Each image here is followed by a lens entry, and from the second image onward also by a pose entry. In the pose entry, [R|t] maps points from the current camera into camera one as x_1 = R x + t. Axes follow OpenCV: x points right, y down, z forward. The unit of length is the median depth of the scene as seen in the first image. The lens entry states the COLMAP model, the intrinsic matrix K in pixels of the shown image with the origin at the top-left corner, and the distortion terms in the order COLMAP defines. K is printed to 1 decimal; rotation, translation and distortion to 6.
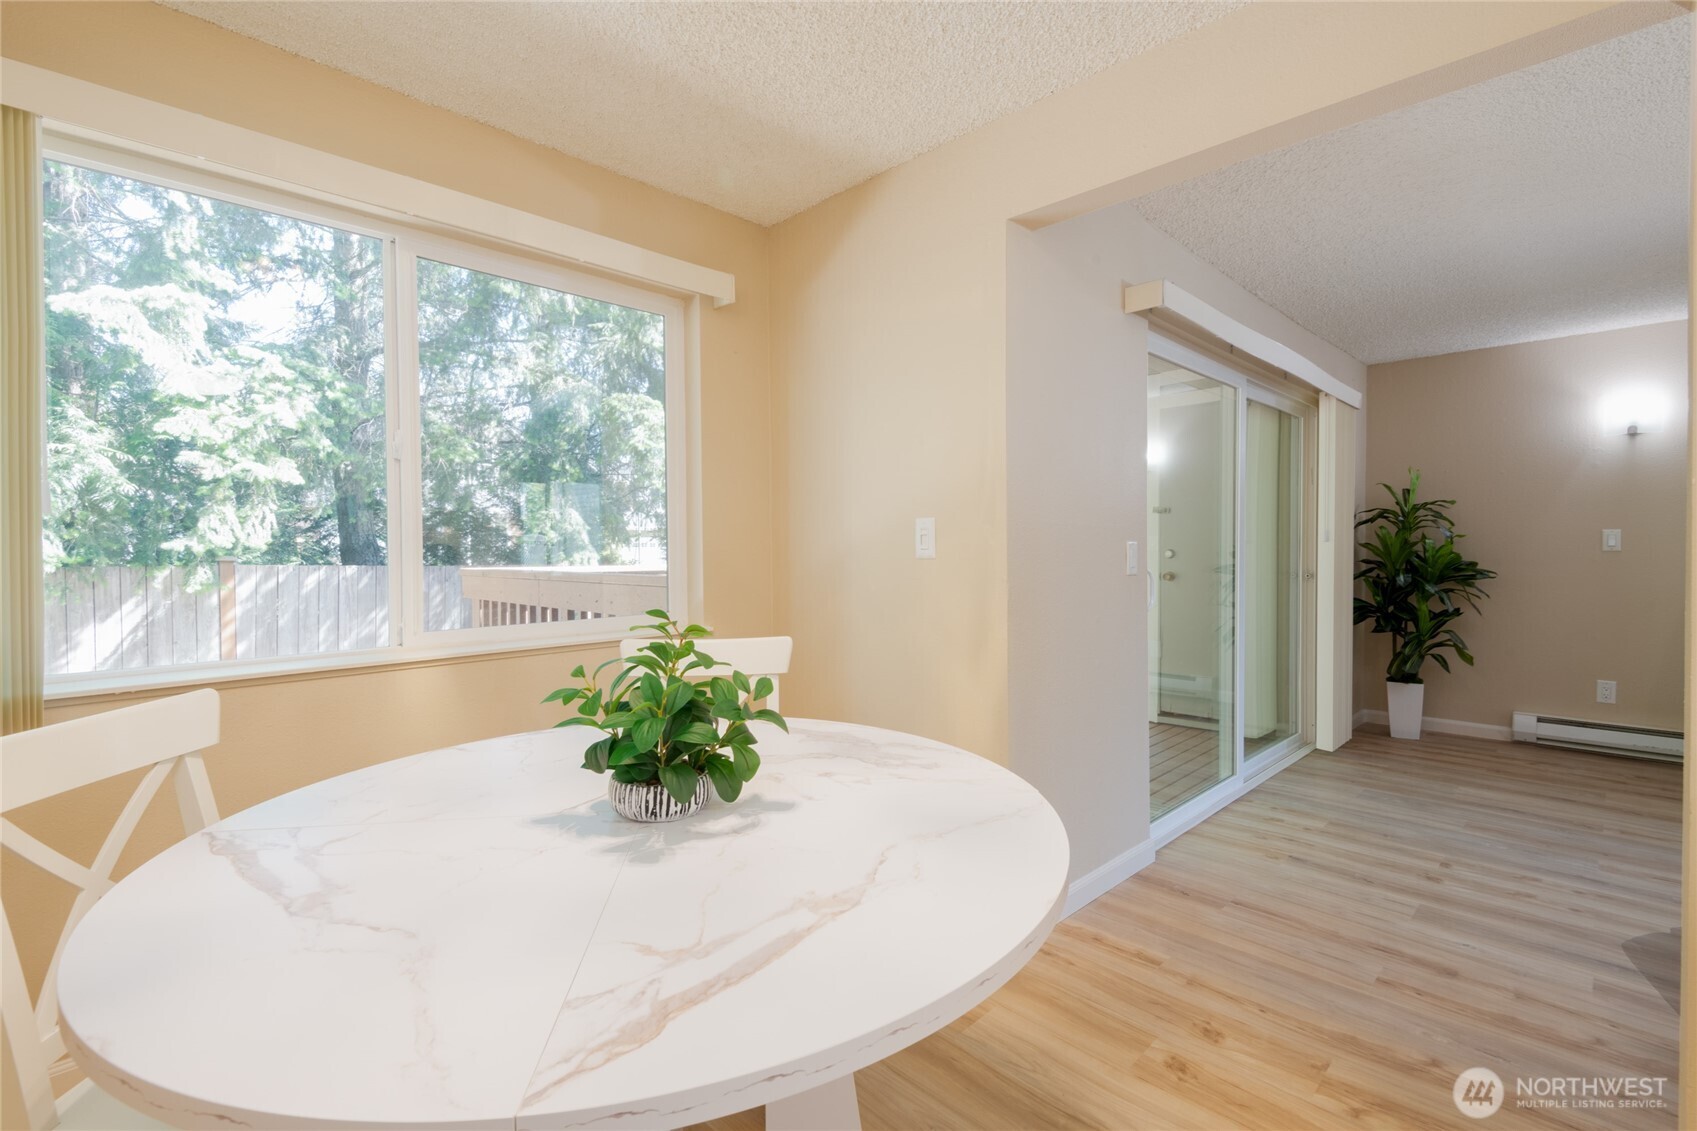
lens RADIAL K [[772.7, 0, 847.2], [0, 772.7, 558.7], [0, 0, 1]] dist [0.022240, -0.015284]
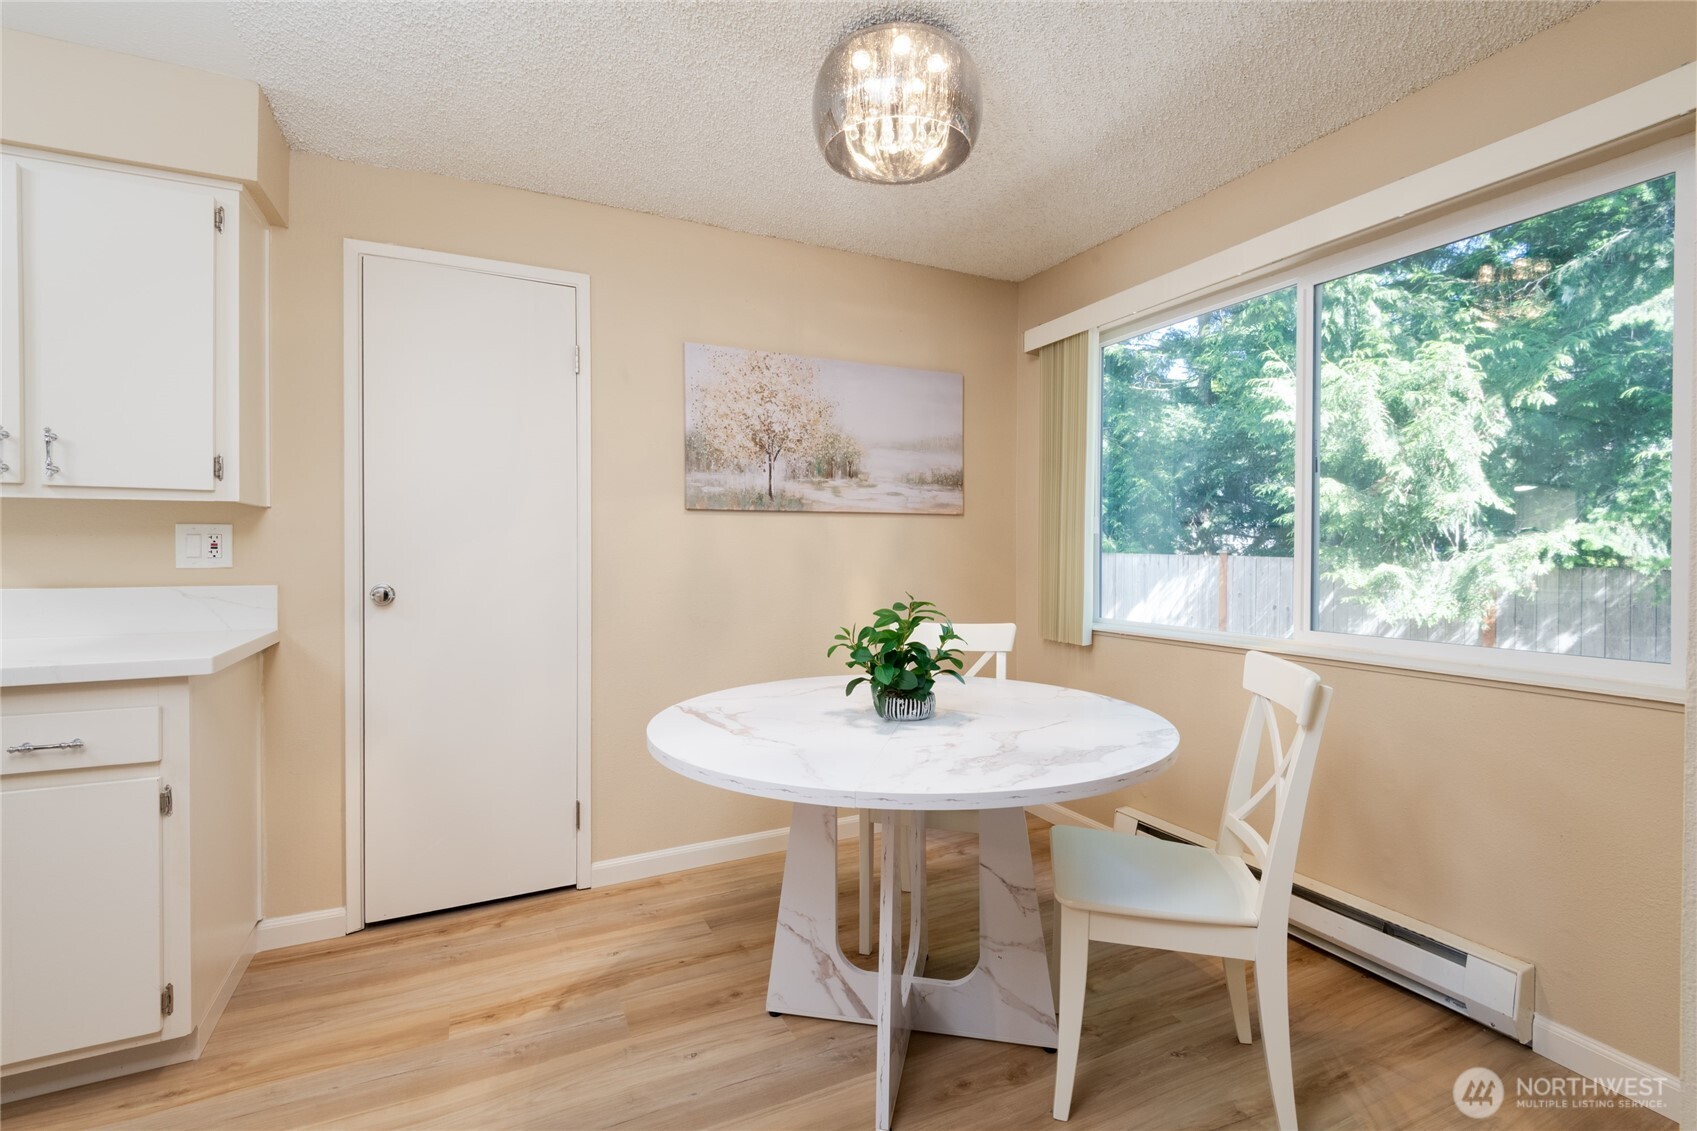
lens RADIAL K [[745.2, 0, 848.5], [0, 745.2, 565.5], [0, 0, 1]] dist [0.033664, -0.022171]
pose [[-0.325282, 0.023496, -0.945325, 0.377642], [-0.017464, 0.999371, 0.030849, -0.009773], [0.945456, 0.026544, -0.324667, 0.416842]]
